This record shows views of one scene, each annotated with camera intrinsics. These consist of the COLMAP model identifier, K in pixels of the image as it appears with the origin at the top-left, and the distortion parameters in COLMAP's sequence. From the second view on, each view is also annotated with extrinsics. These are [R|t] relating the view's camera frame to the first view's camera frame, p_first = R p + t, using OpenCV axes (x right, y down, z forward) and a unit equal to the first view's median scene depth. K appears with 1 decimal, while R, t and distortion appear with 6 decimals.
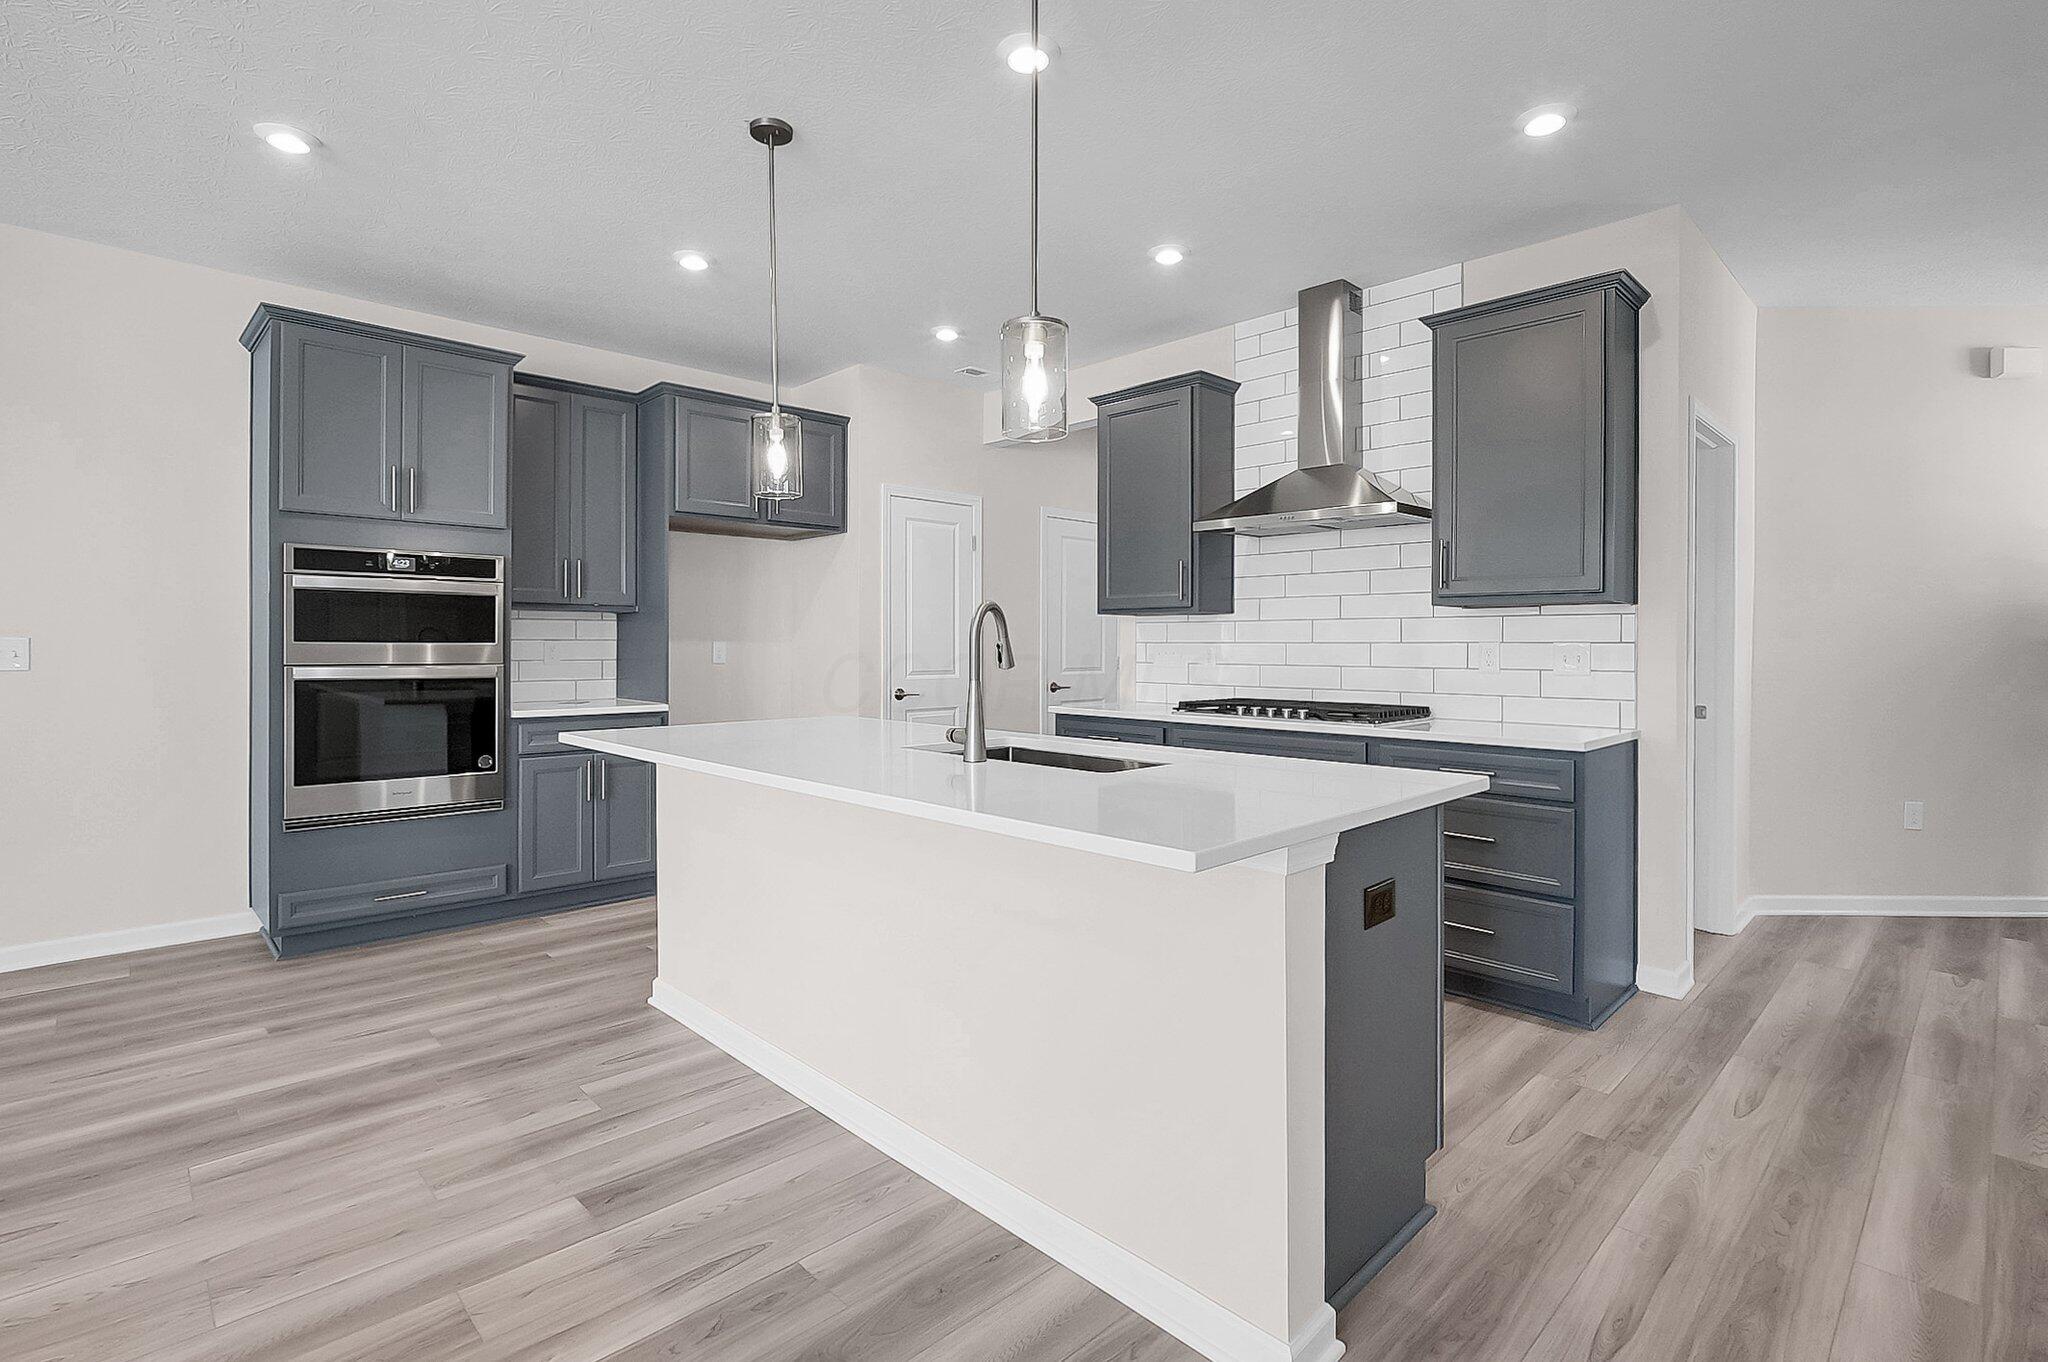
lens RADIAL K [[955.5, 0, 1017.3], [0, 955.5, 672.6], [0, 0, 1]] dist [0.003081, 0.001441]
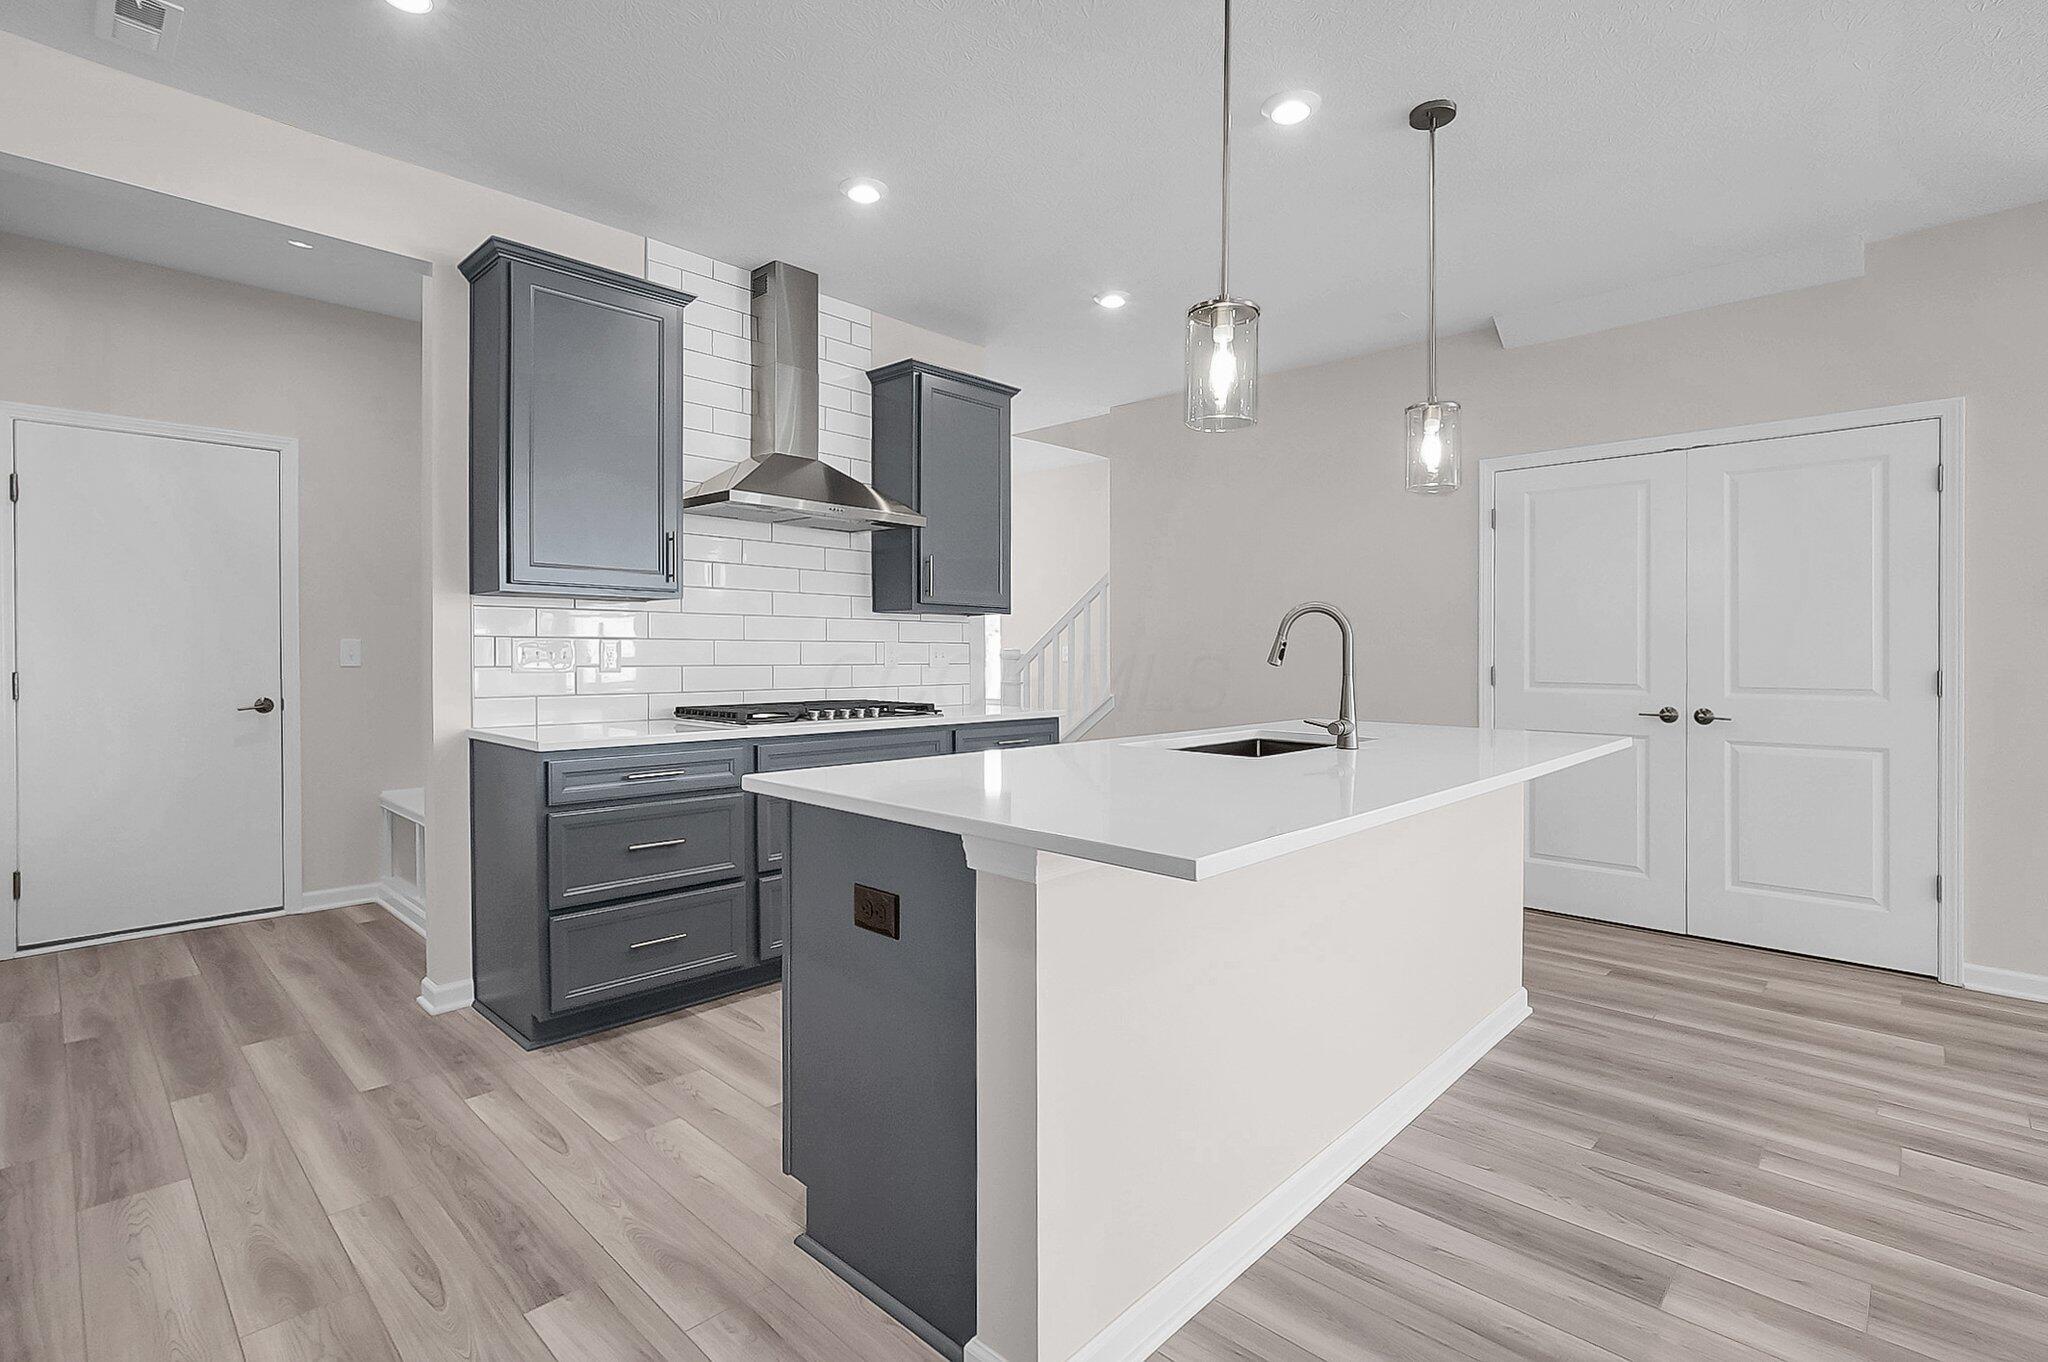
lens RADIAL K [[955.5, 0, 1028.3], [0, 955.5, 654.0], [0, 0, 1]] dist [0.003081, 0.001441]
pose [[-0.051097, -0.006303, 0.998674, -0.693410], [0.023479, 0.999696, 0.007511, -0.020933], [-0.998418, 0.023832, -0.050933, 0.867562]]
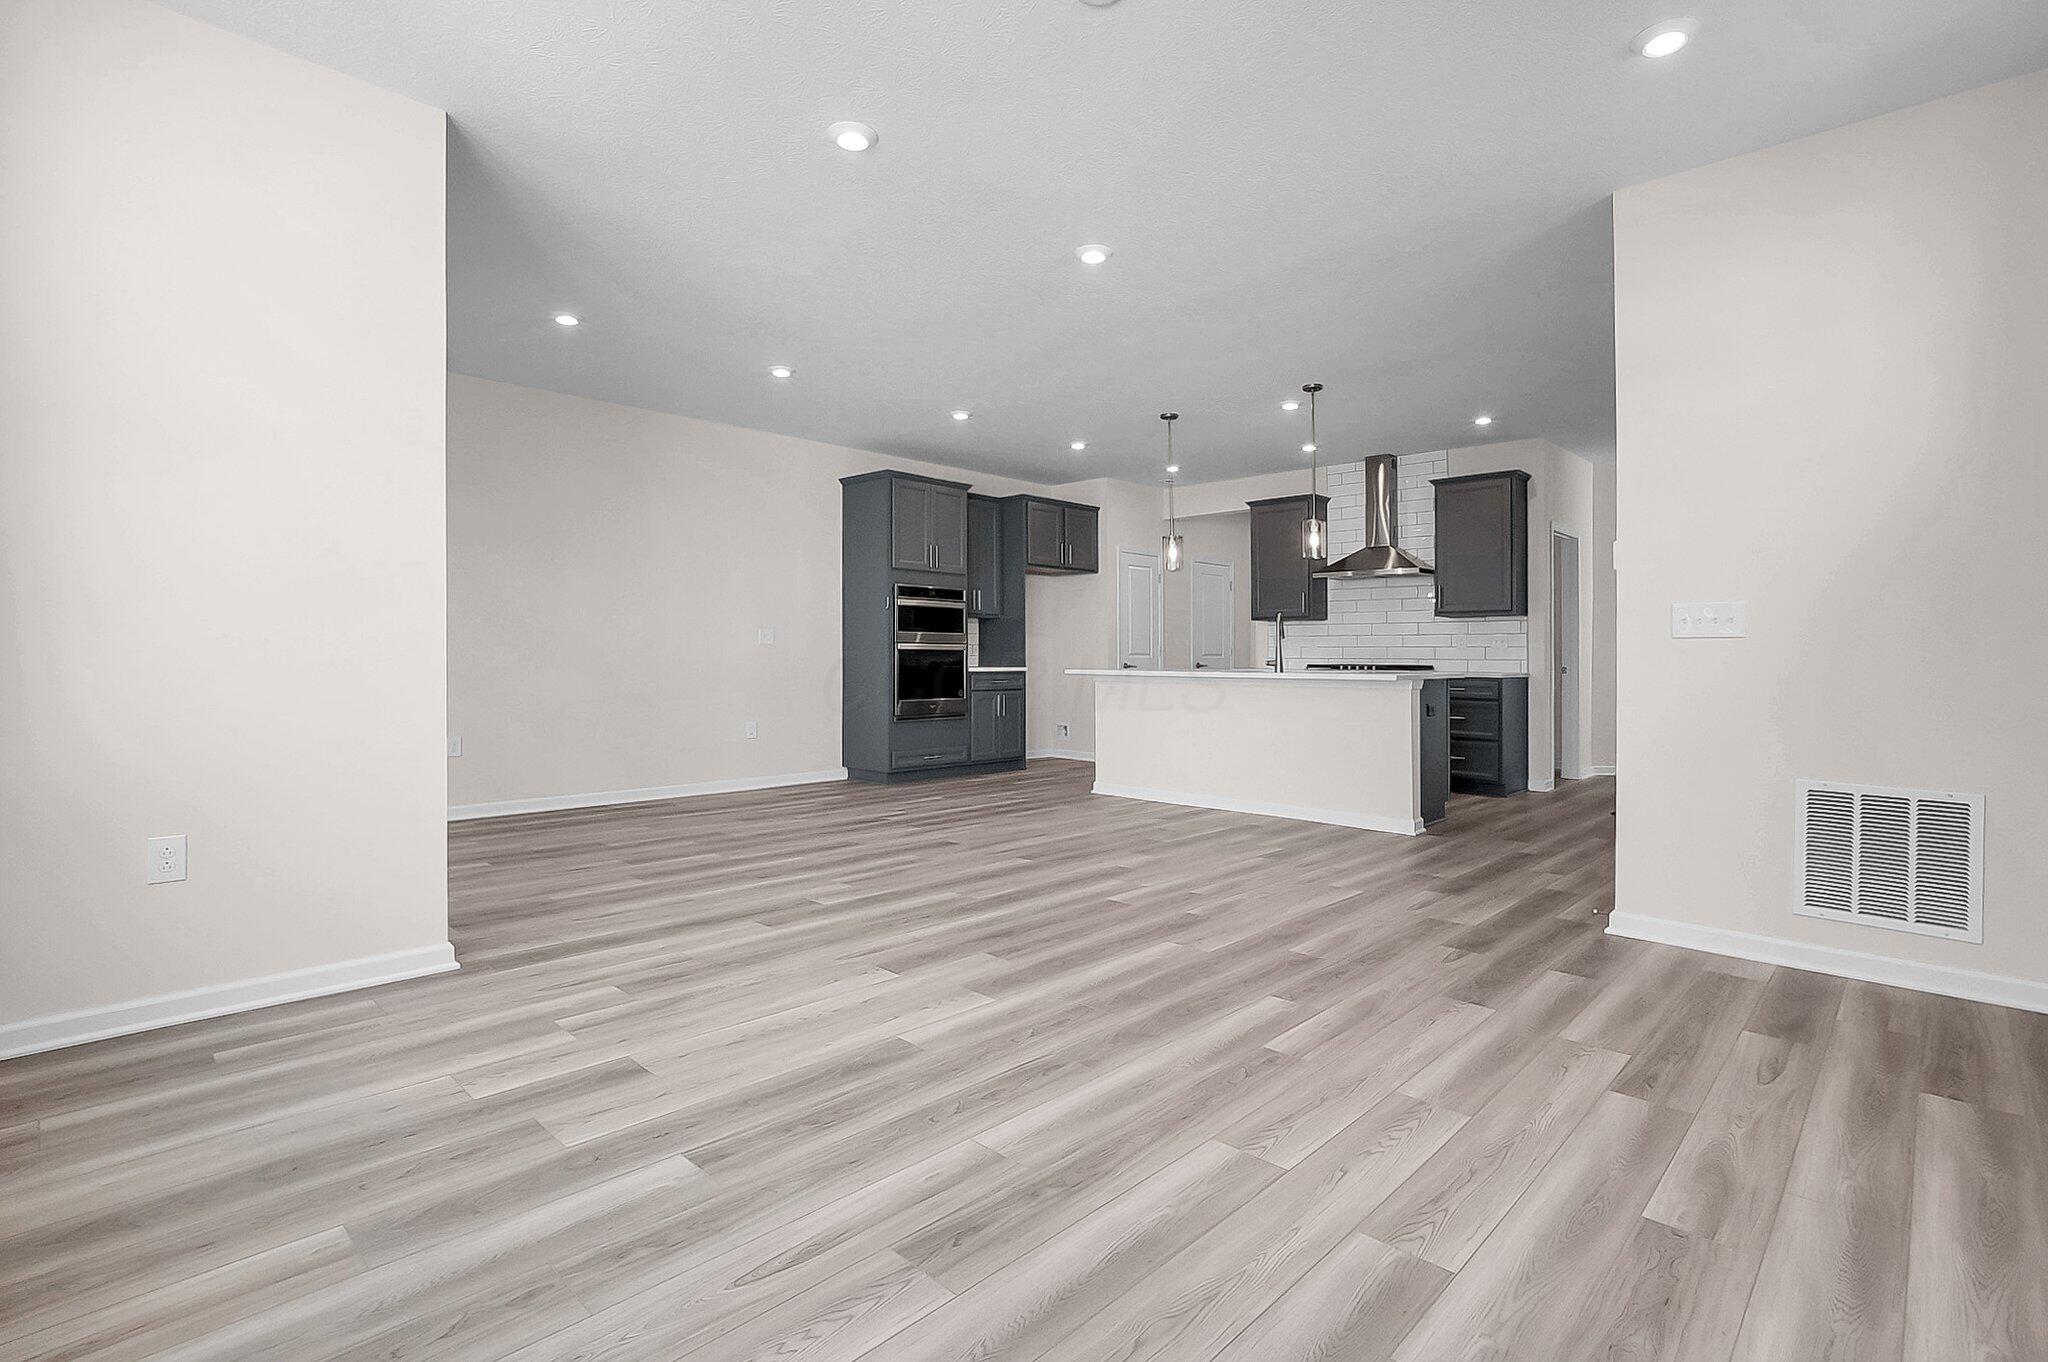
lens RADIAL K [[955.5, 0, 1032.0], [0, 955.5, 677.6], [0, 0, 1]] dist [0.003081, 0.001441]
pose [[0.998816, 0.002668, 0.048576, -0.517693], [-0.002277, 0.999965, -0.008101, 0.078229], [-0.048596, 0.007981, 0.998787, -0.989156]]
